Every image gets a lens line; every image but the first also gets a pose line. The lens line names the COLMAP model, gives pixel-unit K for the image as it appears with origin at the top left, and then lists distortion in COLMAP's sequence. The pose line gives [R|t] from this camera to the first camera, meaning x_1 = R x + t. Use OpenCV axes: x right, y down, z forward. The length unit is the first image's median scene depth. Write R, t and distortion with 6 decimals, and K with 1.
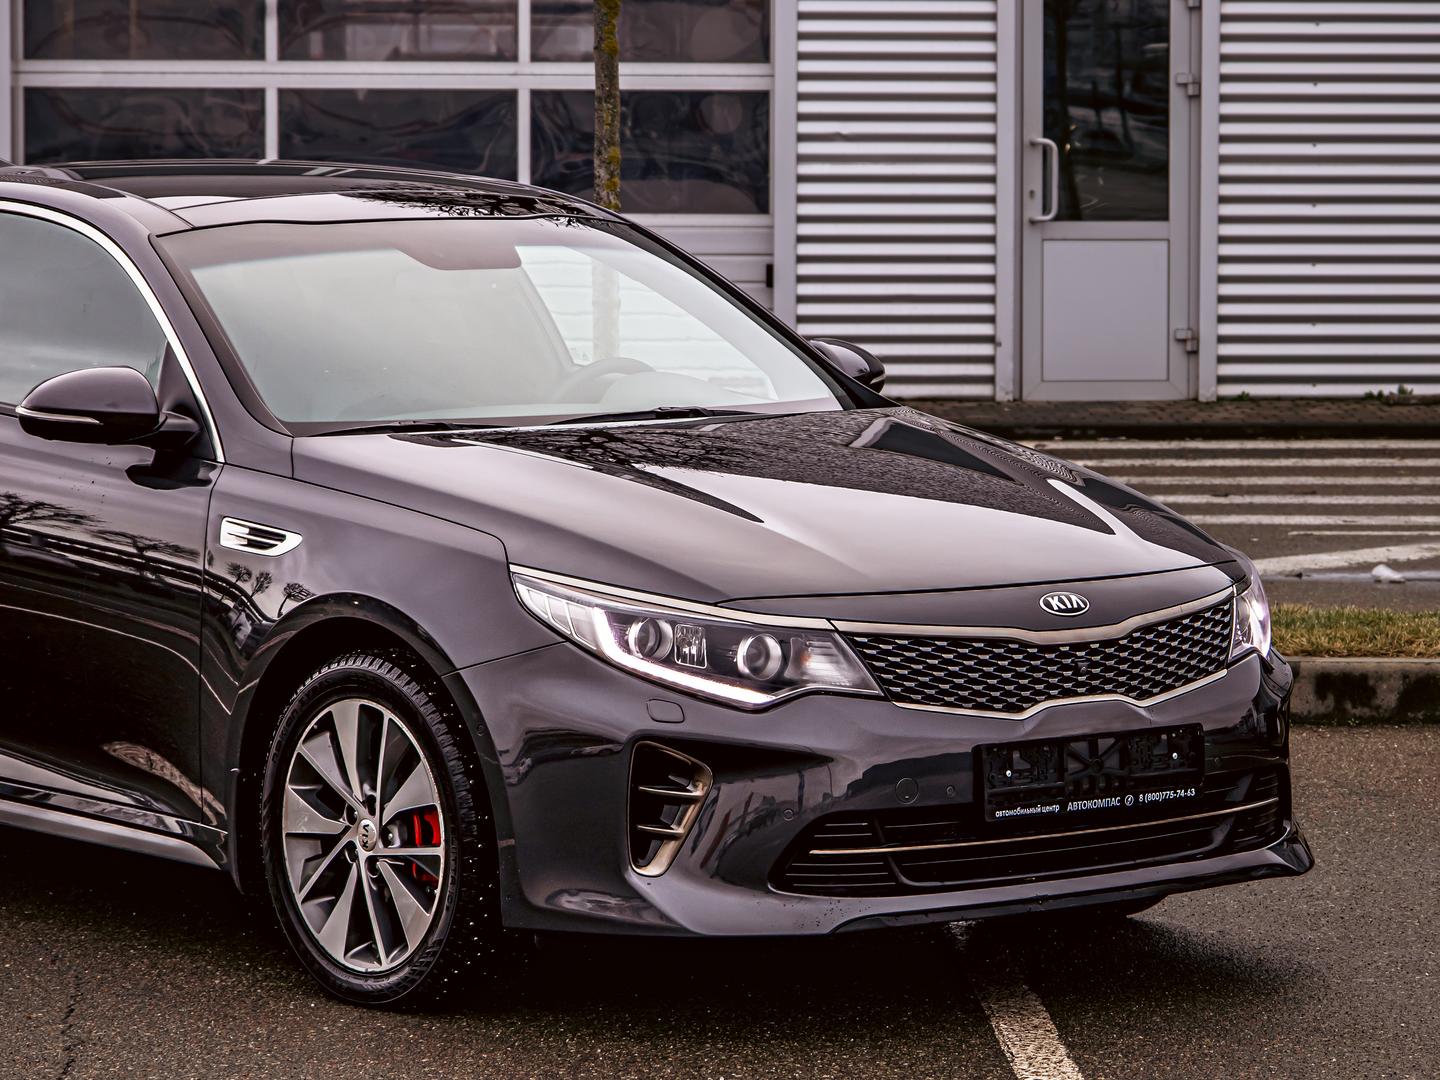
lens RADIAL K [[4192.8, 0, 720.0], [0, 4192.8, 540.0], [0, 0, 1]] dist [-0.098809, -0.855370]
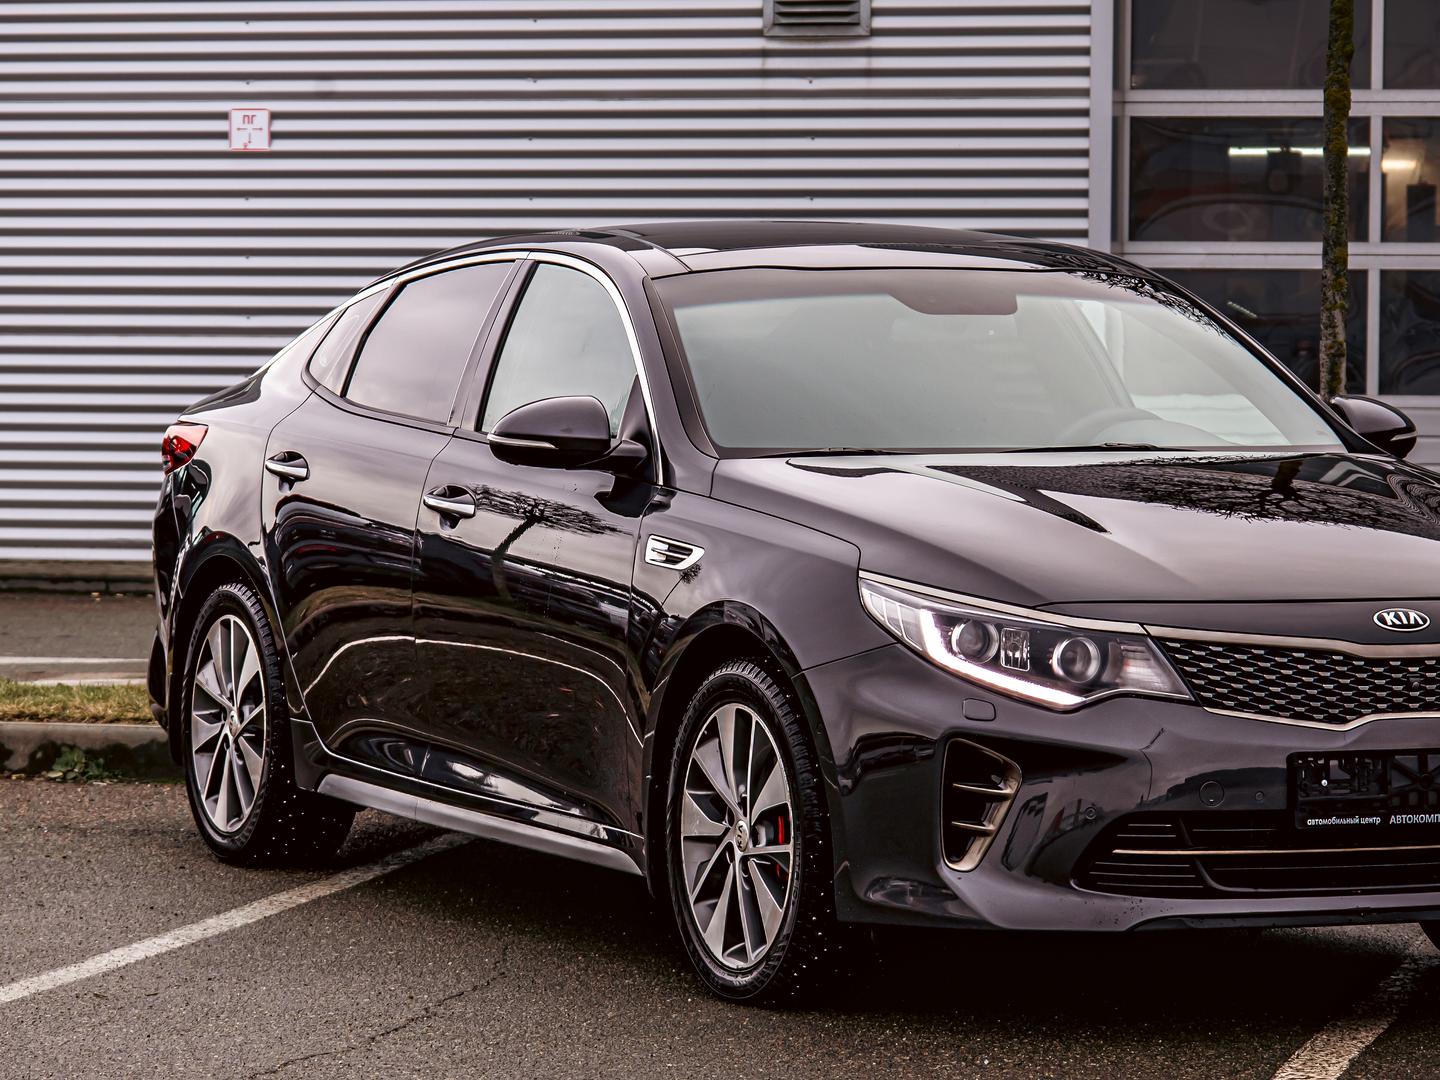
lens RADIAL K [[4192.8, 0, 720.0], [0, 4192.8, 540.0], [0, 0, 1]] dist [-0.098809, -0.855370]
pose [[0.976385, 0.017106, -0.215357, 0.139917], [-0.024274, 0.999234, -0.030683, 0.031200], [0.214668, 0.035186, 0.976053, -0.013607]]
